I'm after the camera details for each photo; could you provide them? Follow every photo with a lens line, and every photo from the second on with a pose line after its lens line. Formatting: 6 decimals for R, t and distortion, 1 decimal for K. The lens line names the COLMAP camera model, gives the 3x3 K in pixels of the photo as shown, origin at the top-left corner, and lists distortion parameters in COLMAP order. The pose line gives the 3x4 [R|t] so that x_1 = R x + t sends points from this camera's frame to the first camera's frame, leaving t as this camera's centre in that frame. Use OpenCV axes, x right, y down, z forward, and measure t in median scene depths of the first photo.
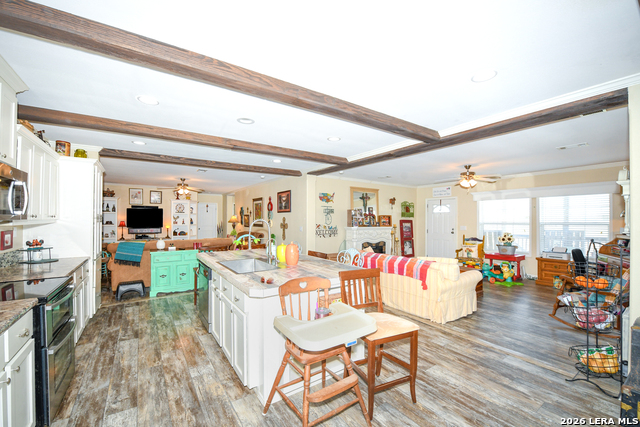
lens RADIAL K [[261.8, 0, 320.6], [0, 261.8, 218.1], [0, 0, 1]] dist [-0.004453, -0.000580]
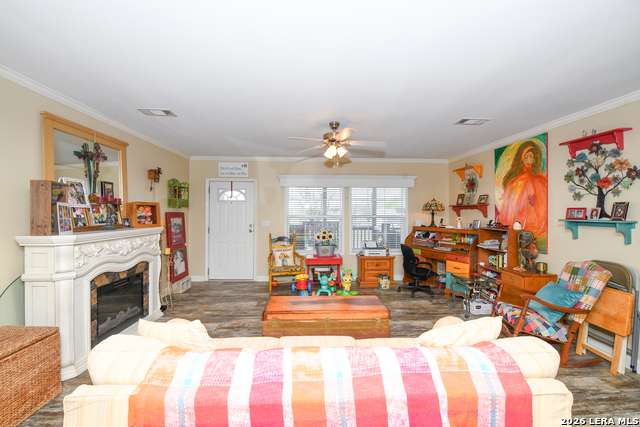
lens RADIAL K [[261.8, 0, 319.7], [0, 261.8, 211.0], [0, 0, 1]] dist [-0.004453, -0.000580]
pose [[0.528640, 0.003124, 0.848840, 0.021468], [-0.008238, 0.999965, 0.001450, 0.001328], [-0.848806, -0.007759, 0.528647, 0.504784]]
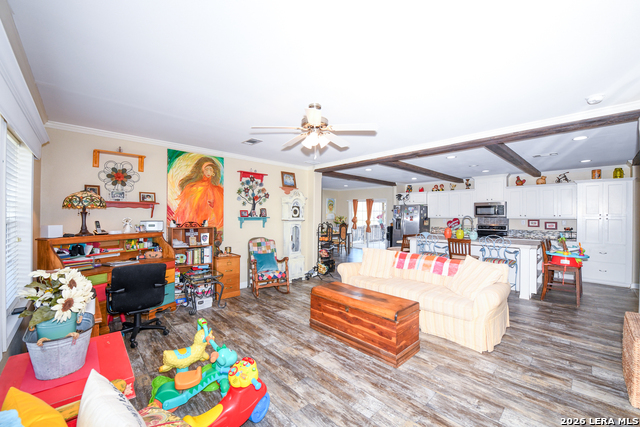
lens RADIAL K [[261.8, 0, 318.0], [0, 261.8, 214.1], [0, 0, 1]] dist [-0.004453, -0.000580]
pose [[-0.988726, -0.005679, -0.149629, 0.386245], [-0.003684, 0.999901, -0.013610, 0.010517], [0.149692, -0.012905, -0.988649, 0.981764]]
